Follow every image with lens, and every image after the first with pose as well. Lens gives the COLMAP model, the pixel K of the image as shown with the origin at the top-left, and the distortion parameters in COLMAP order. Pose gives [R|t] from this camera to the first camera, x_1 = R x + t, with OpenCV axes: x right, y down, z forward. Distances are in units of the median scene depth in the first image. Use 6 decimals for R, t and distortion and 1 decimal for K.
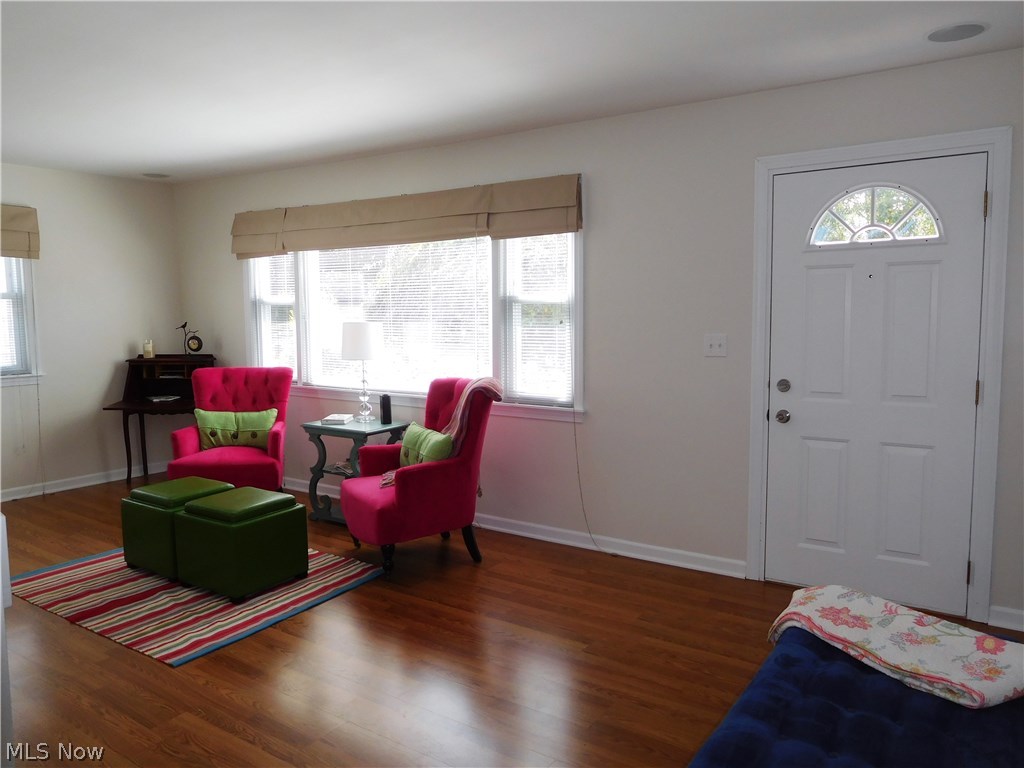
lens RADIAL K [[755.5, 0, 512.3], [0, 755.5, 388.4], [0, 0, 1]] dist [-0.017190, -0.007829]
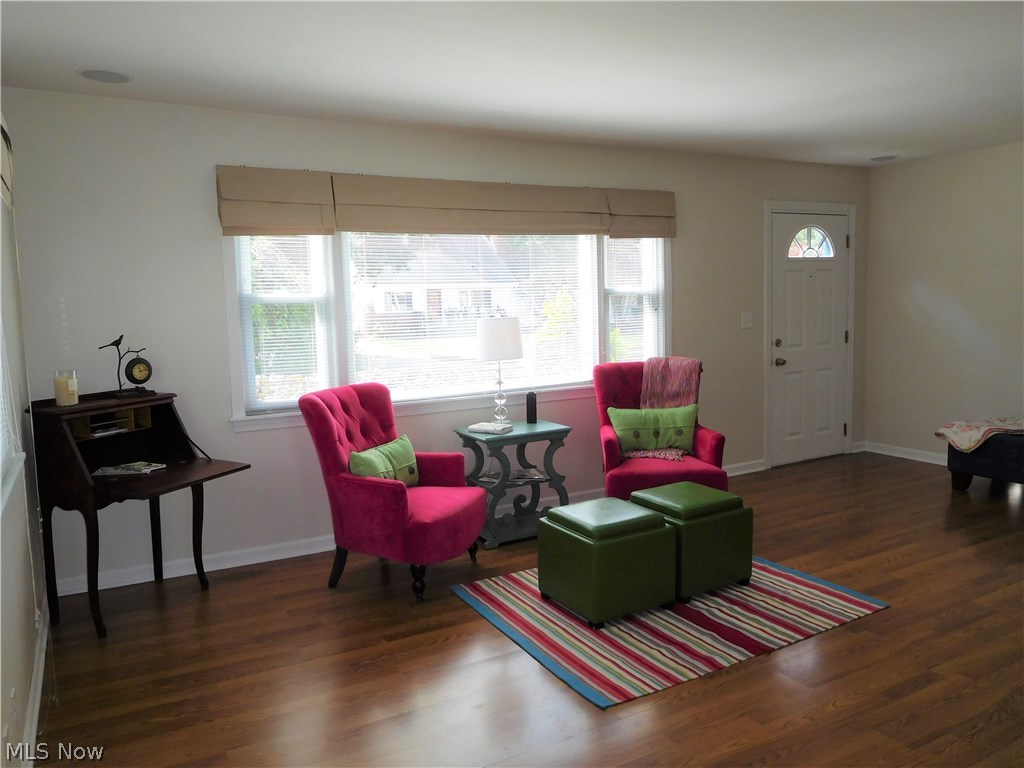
lens RADIAL K [[755.5, 0, 512.3], [0, 755.5, 388.4], [0, 0, 1]] dist [-0.017190, -0.007829]
pose [[0.451644, -0.111903, 0.885153, -1.074983], [0.119168, 0.990780, 0.064452, -0.064176], [-0.884204, 0.076372, 0.460815, 0.613119]]
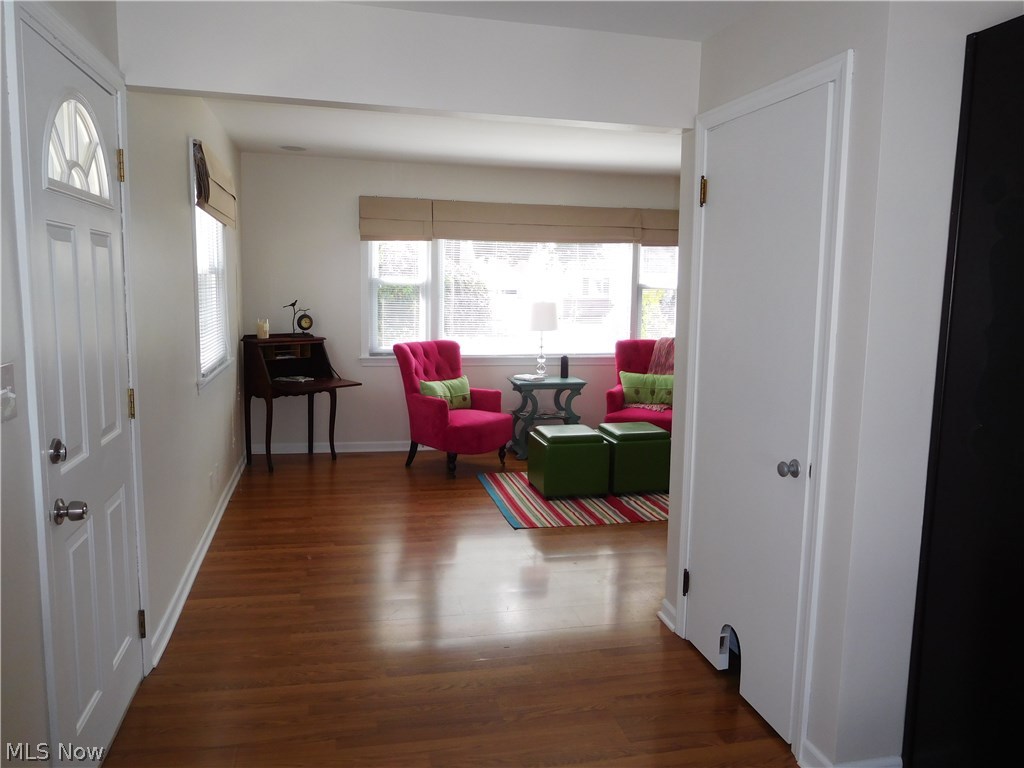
lens RADIAL K [[755.5, 0, 512.3], [0, 755.5, 388.4], [0, 0, 1]] dist [-0.017190, -0.007829]
pose [[0.680131, -0.082957, 0.728381, -1.268904], [0.059243, 0.996547, 0.058181, -0.018927], [-0.730693, 0.003581, 0.682697, 0.168521]]
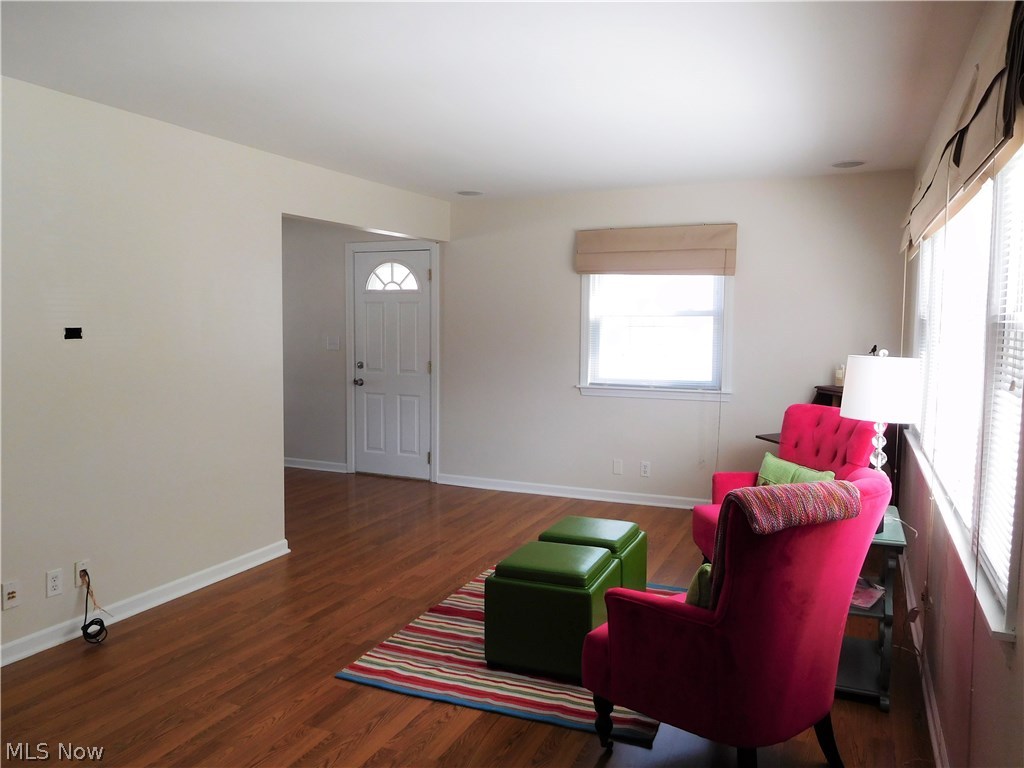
lens RADIAL K [[764.6, 0, 510.2], [0, 764.6, 386.1], [0, 0, 1]] dist [-0.015149, -0.000739]
pose [[0.167867, 0.086640, -0.981995, 0.370027], [-0.110376, 0.991519, 0.068613, -0.076892], [0.979611, 0.096871, 0.176006, 0.649521]]
